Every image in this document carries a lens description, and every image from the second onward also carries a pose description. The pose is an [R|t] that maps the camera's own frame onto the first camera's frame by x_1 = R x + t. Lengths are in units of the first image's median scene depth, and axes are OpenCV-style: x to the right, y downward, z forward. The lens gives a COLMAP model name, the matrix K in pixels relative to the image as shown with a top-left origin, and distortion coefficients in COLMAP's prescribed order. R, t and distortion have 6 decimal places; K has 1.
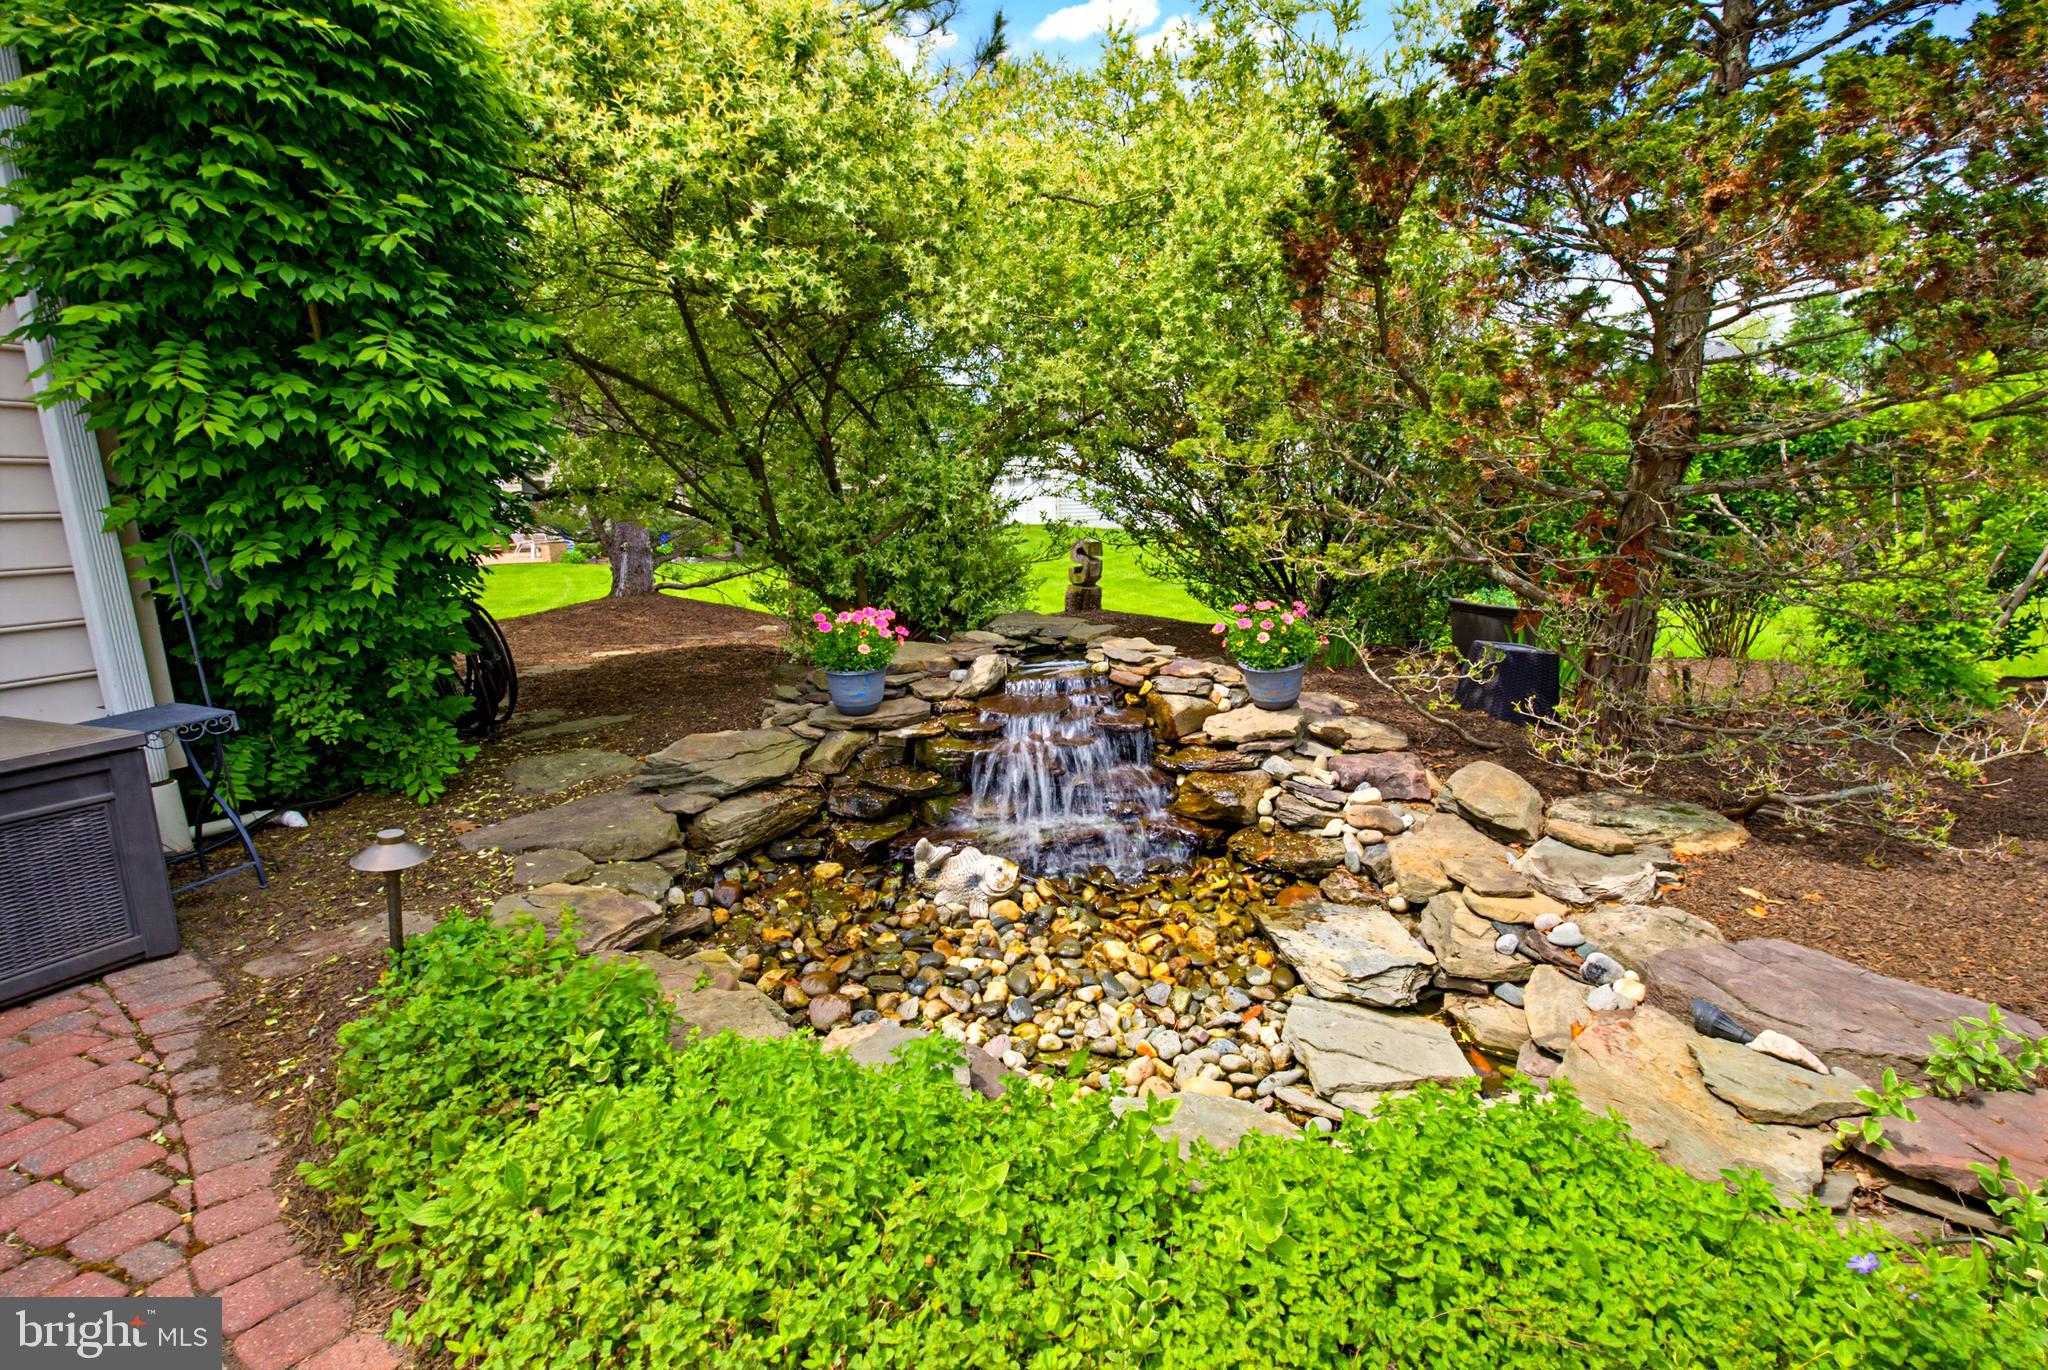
lens RADIAL K [[911.1, 0, 1034.5], [0, 911.1, 695.3], [0, 0, 1]] dist [0.025604, -0.014259]
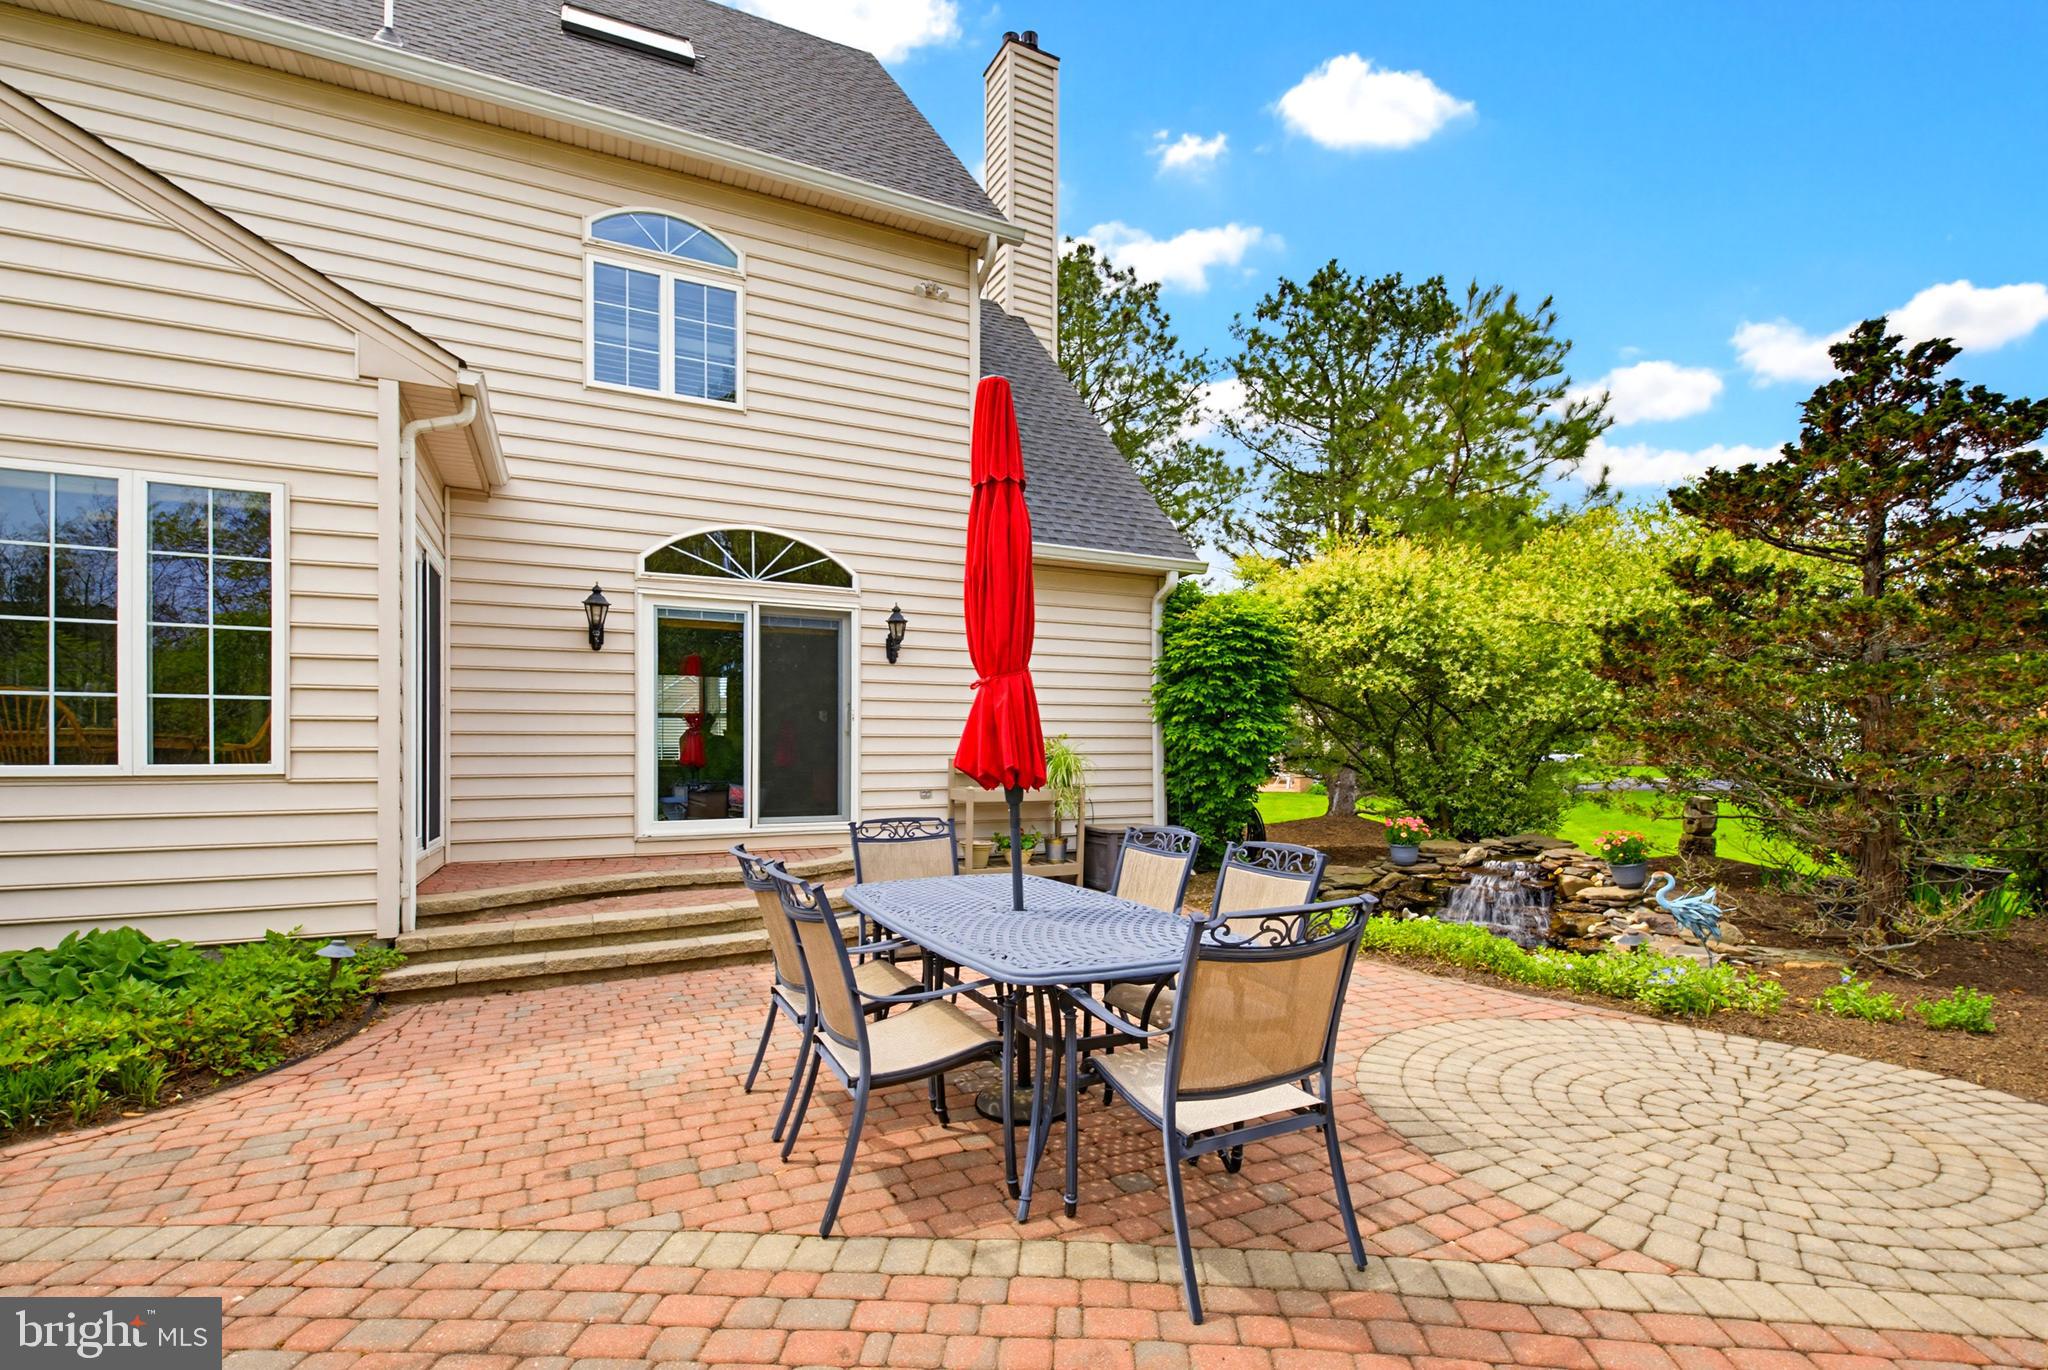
lens RADIAL K [[942.8, 0, 1034.5], [0, 942.8, 735.7], [0, 0, 1]] dist [0.027001, -0.000177]
pose [[0.721852, 0.013535, -0.691915, 0.765748], [-0.158892, 0.976341, -0.146668, 0.197406], [0.673560, 0.215812, 0.706924, -1.317385]]
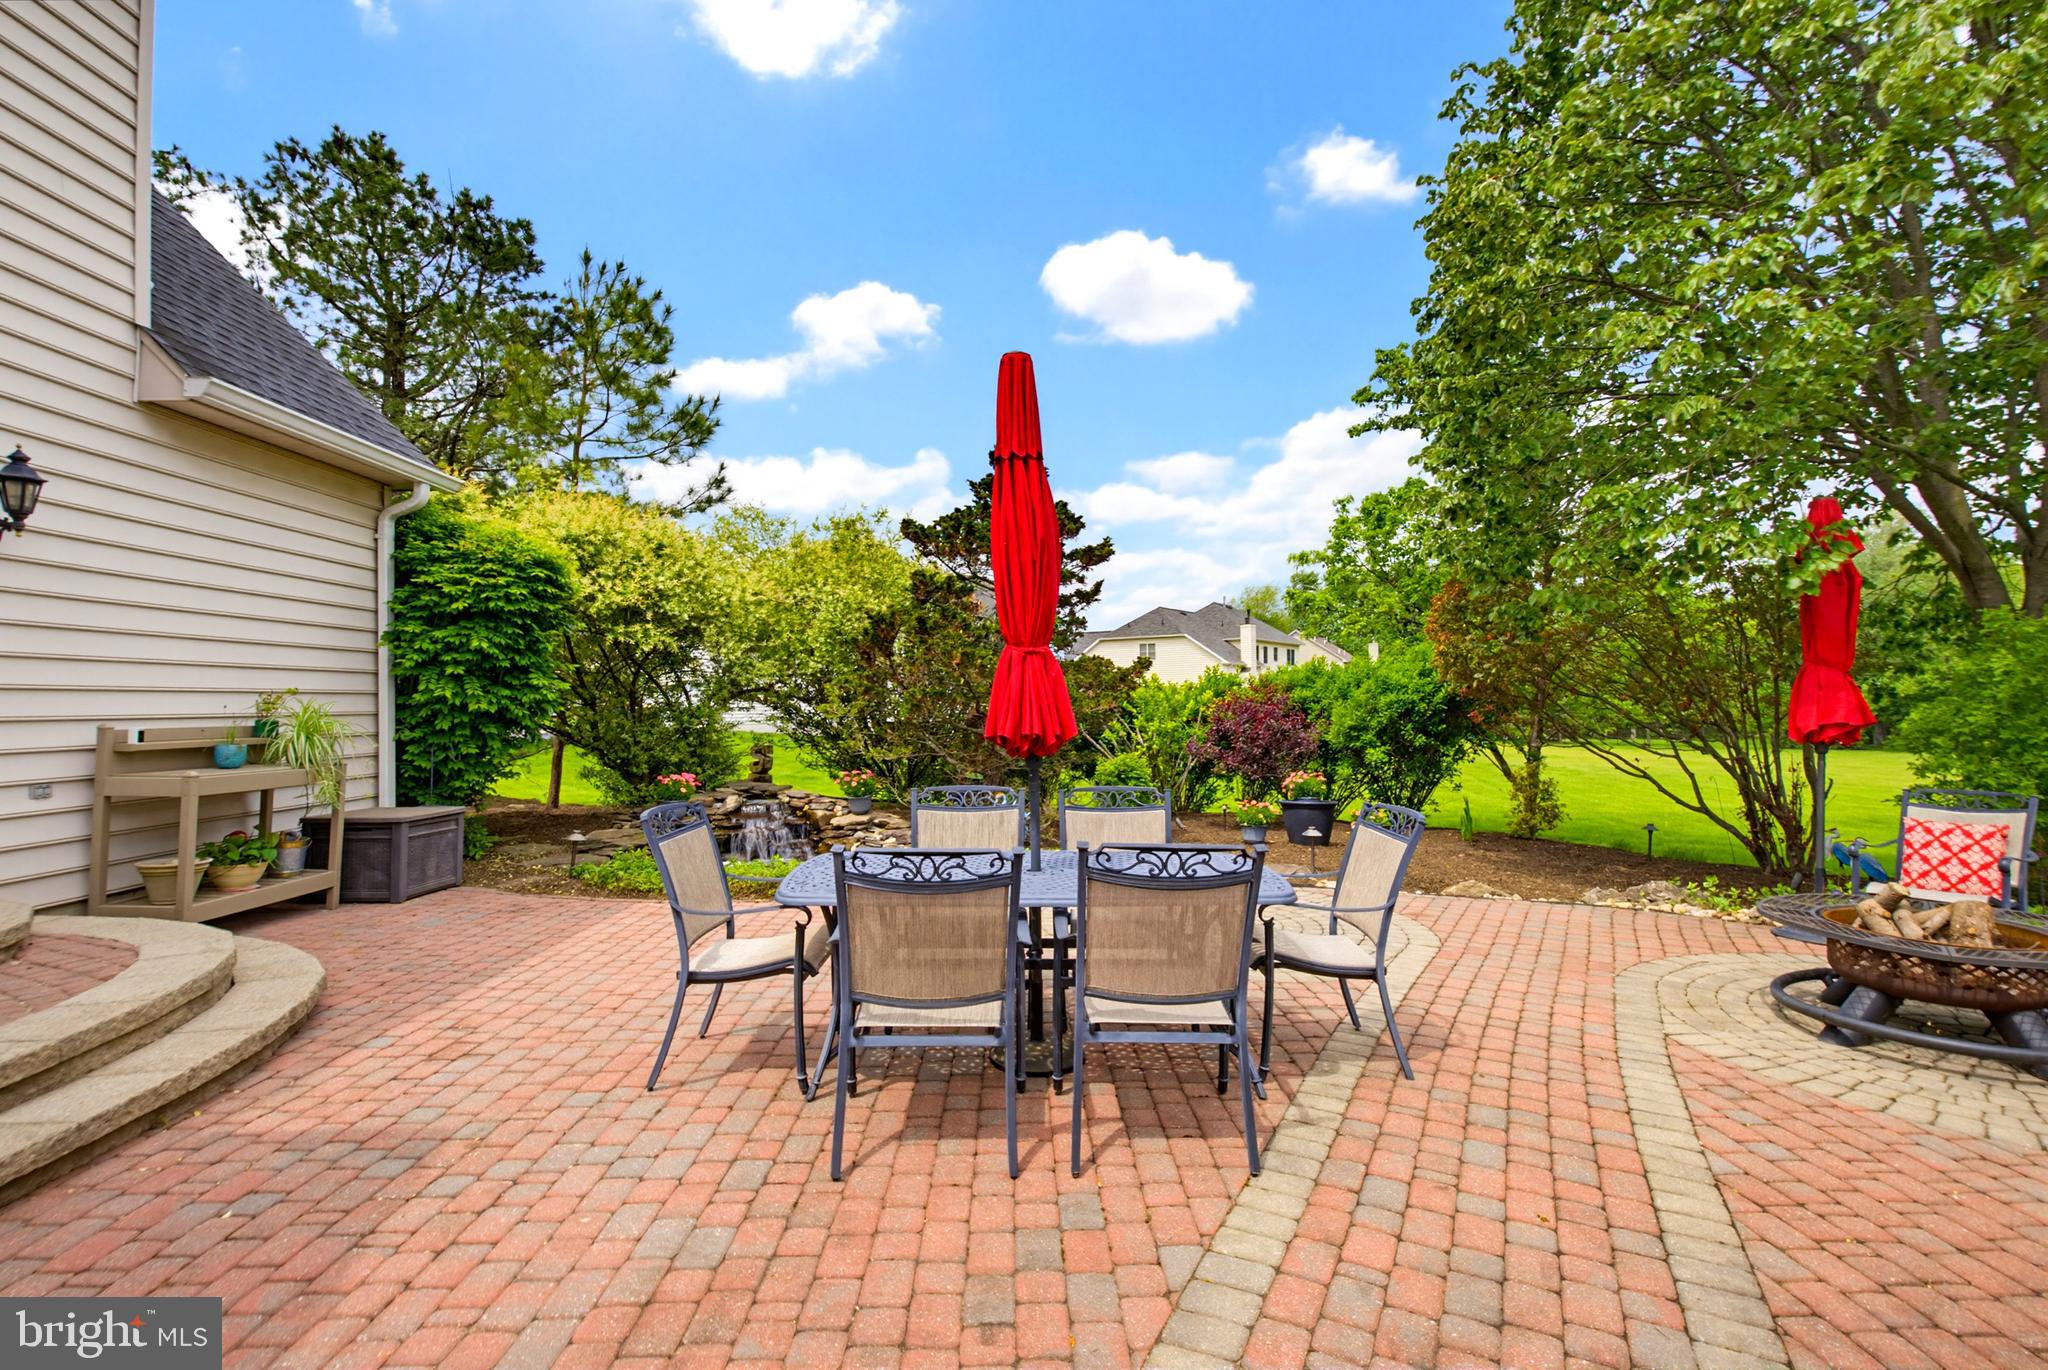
lens RADIAL K [[911.1, 0, 1034.5], [0, 911.1, 695.3], [0, 0, 1]] dist [0.025604, -0.014259]
pose [[0.930940, 0.029318, 0.363992, -0.208655], [0.050832, 0.976664, -0.208671, 0.247134], [-0.361616, 0.212763, 0.907726, -1.514524]]
